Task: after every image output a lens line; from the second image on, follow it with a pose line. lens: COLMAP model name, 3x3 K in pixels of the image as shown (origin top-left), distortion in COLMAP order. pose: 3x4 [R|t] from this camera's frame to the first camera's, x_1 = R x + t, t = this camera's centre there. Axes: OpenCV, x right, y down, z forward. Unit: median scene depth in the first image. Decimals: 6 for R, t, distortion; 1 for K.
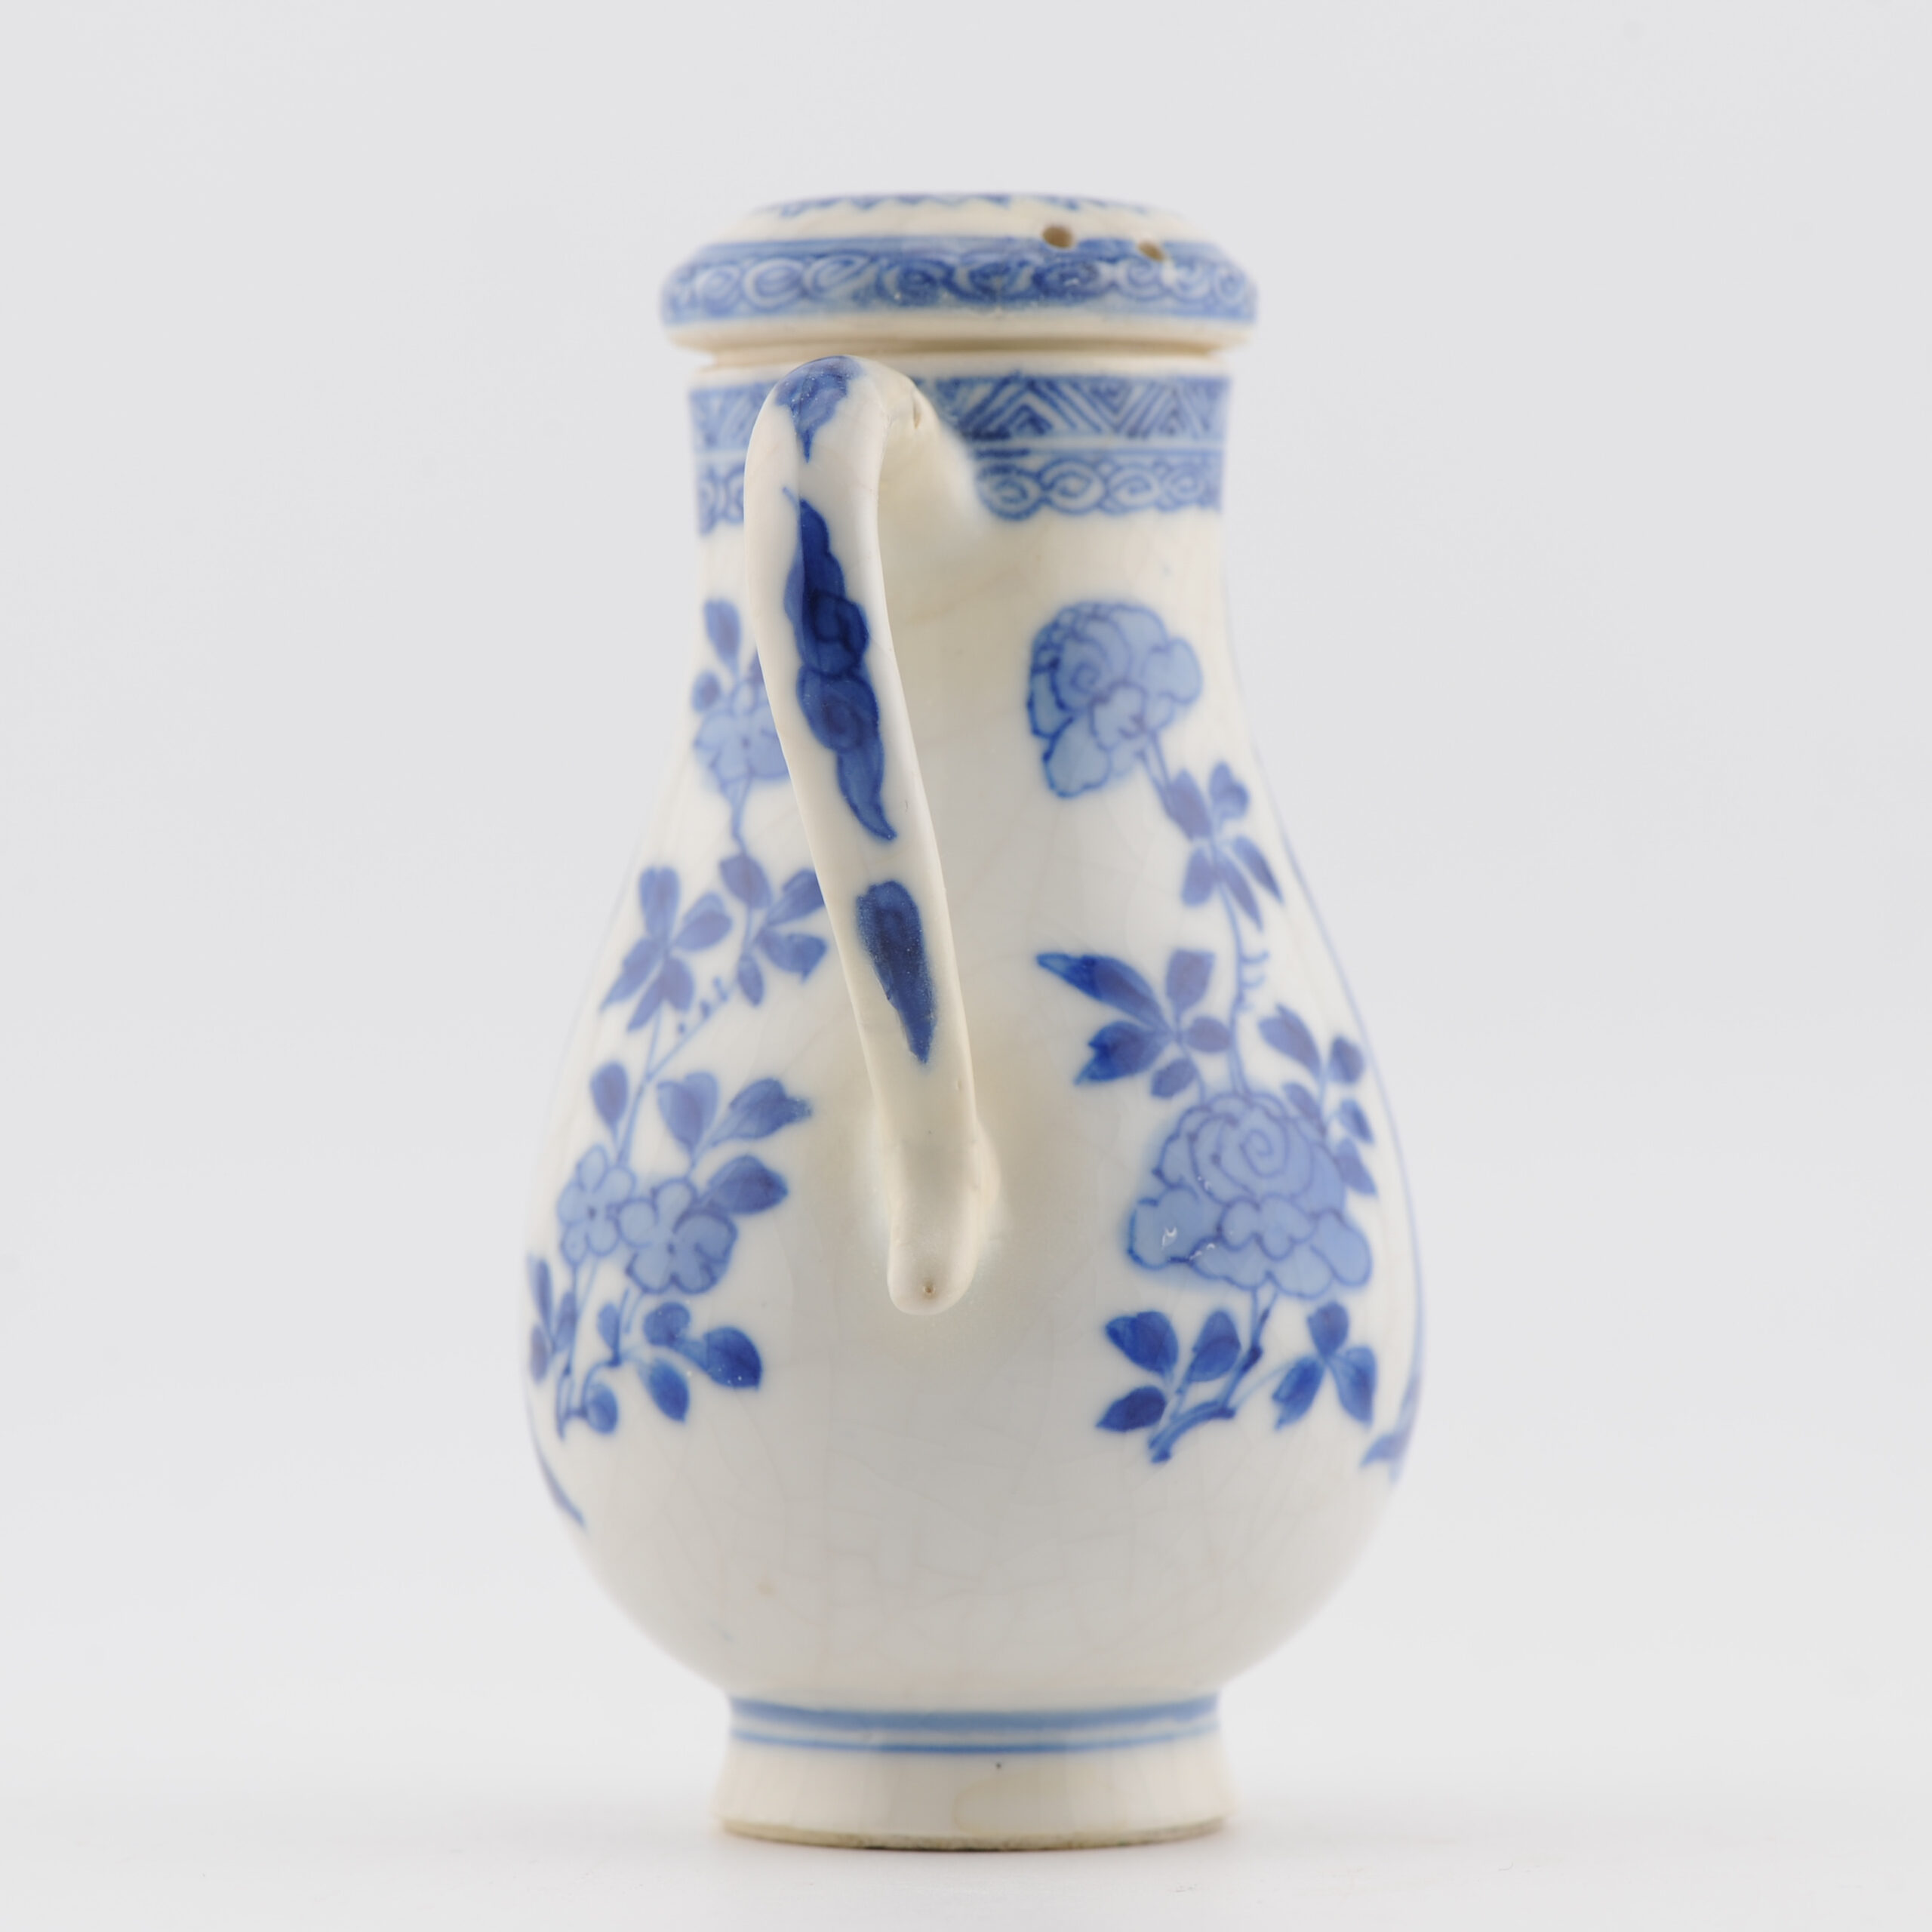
lens RADIAL K [[10012.8, 0, 925.4], [0, 10012.8, 964.3], [0, 0, 1]] dist [0.023338, 0.394438]
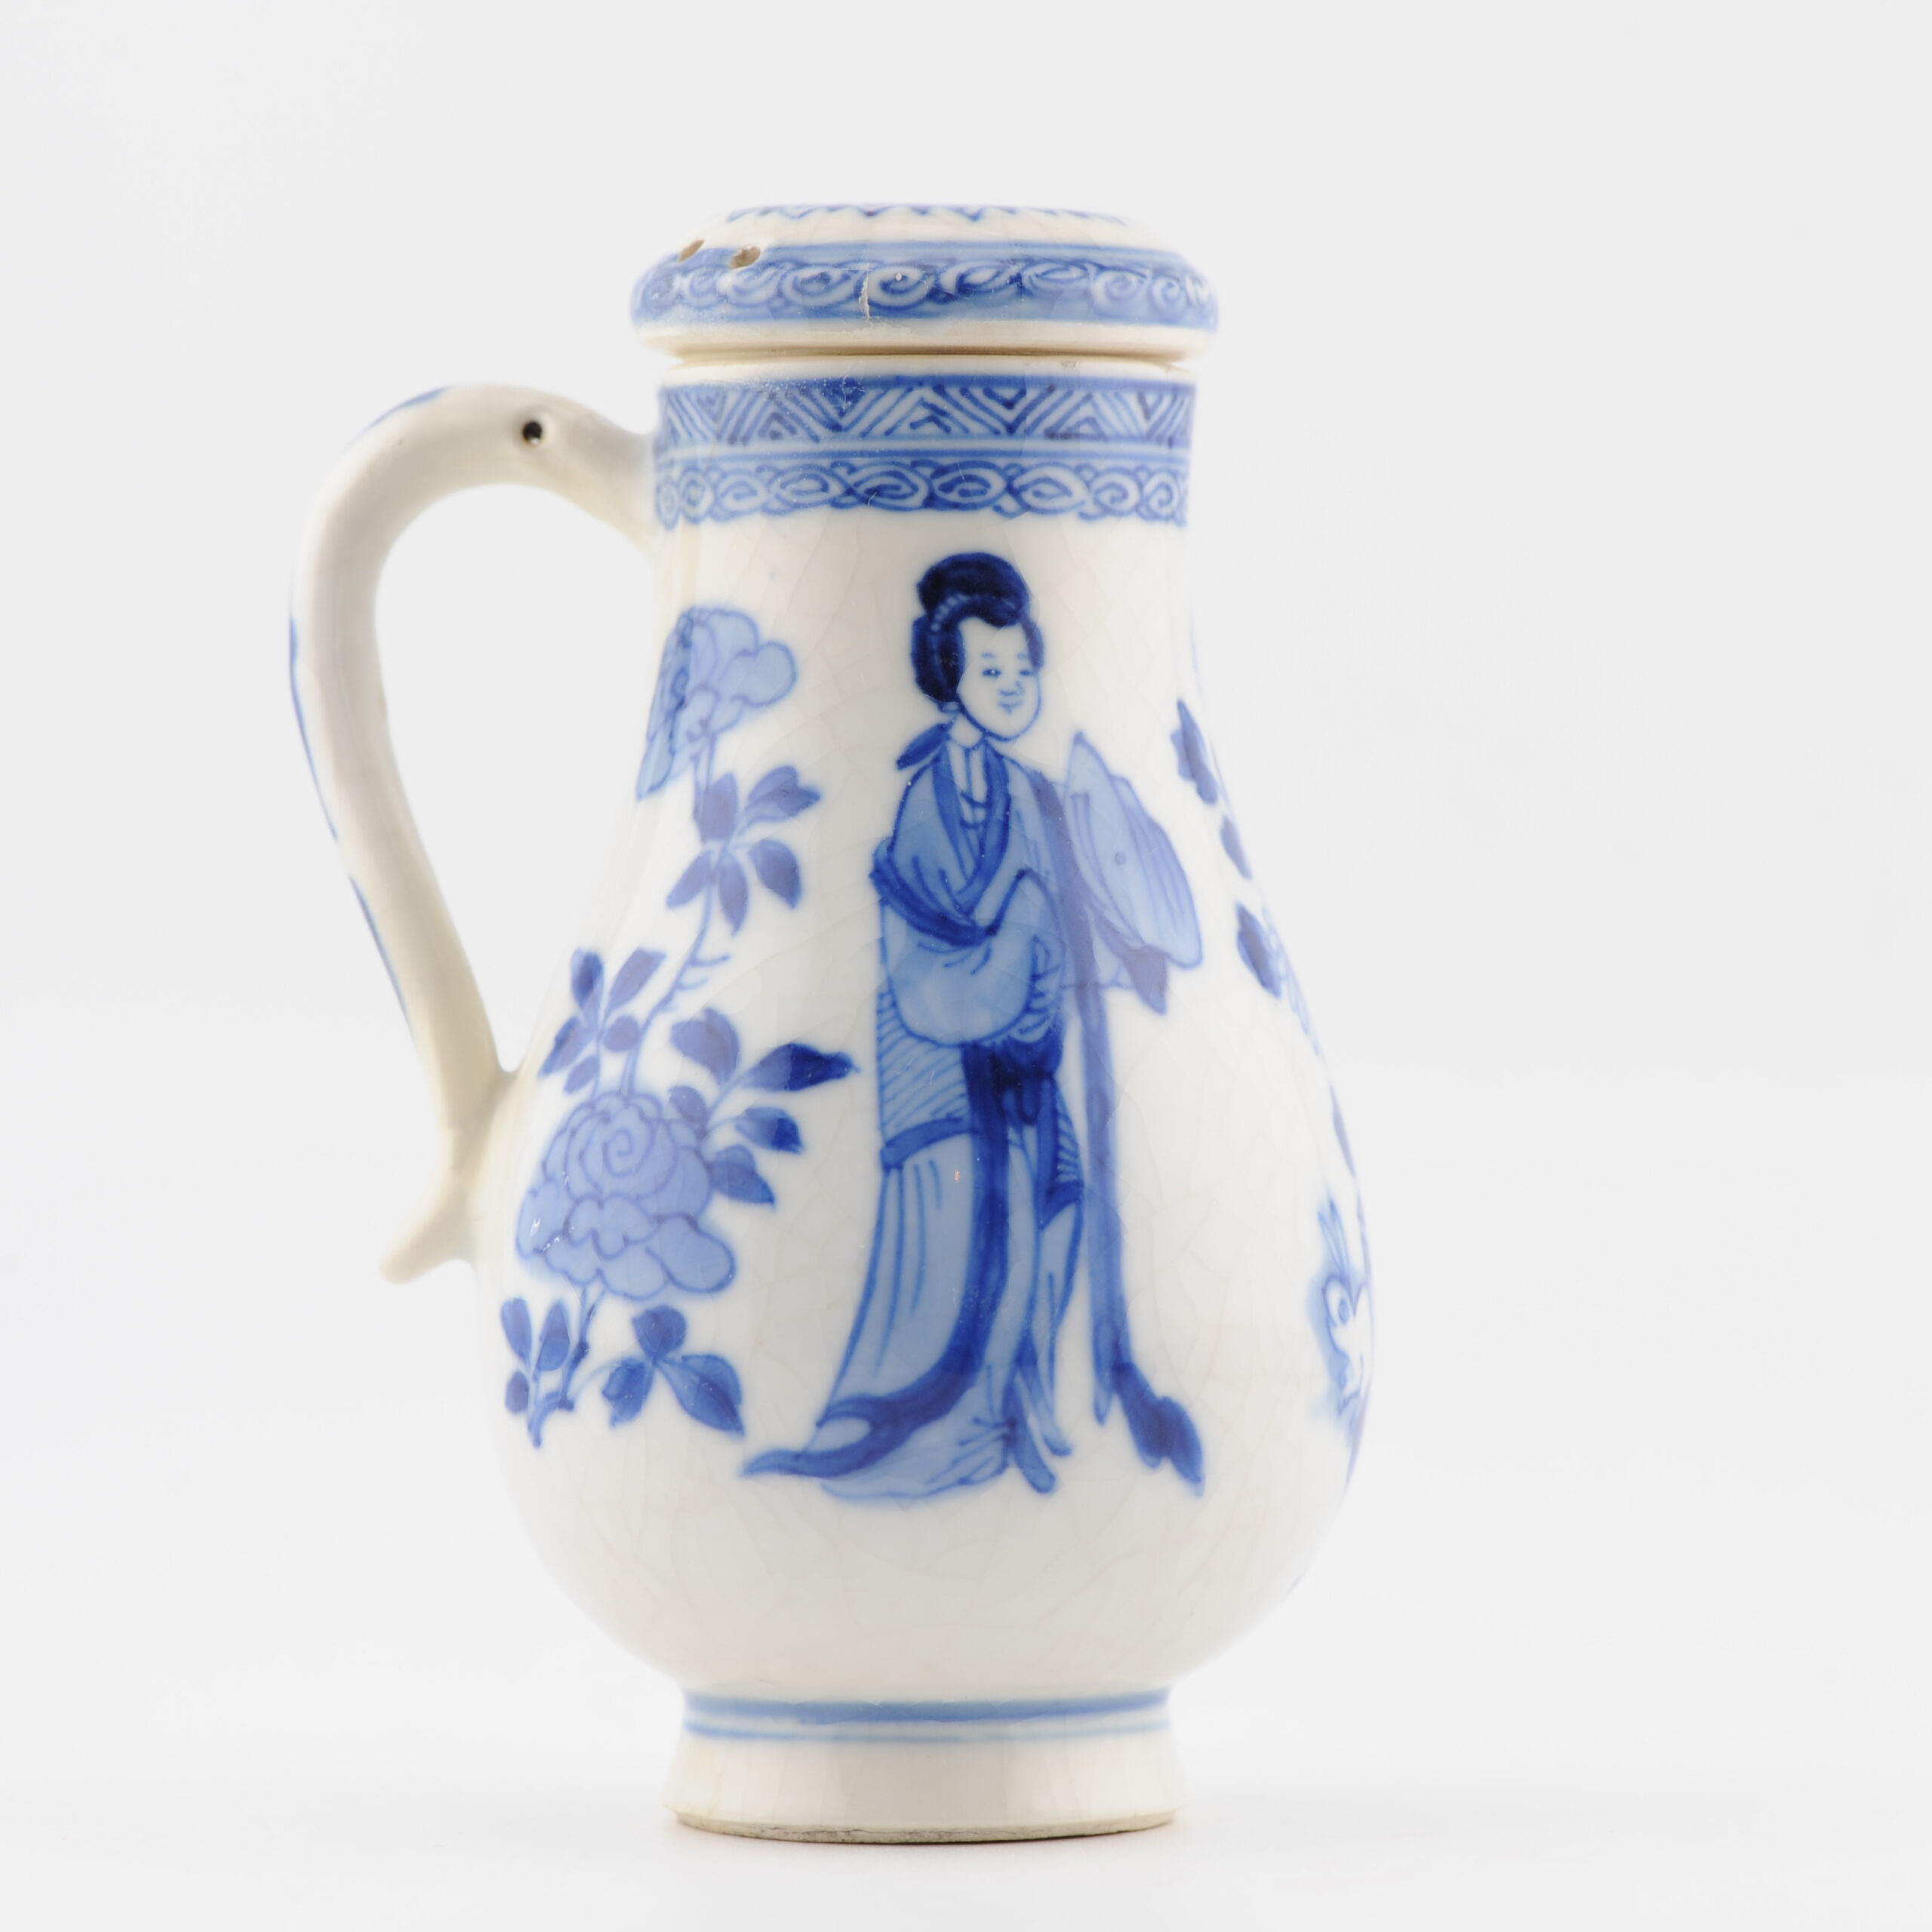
lens RADIAL K [[10012.8, 0, 925.4], [0, 10012.8, 964.3], [0, 0, 1]] dist [0.023338, 0.394438]
pose [[0.059904, 0.022698, -0.997946, 1.042703], [-0.018097, 0.999602, 0.021649, -0.022552], [0.998040, 0.016763, 0.060291, 0.969364]]
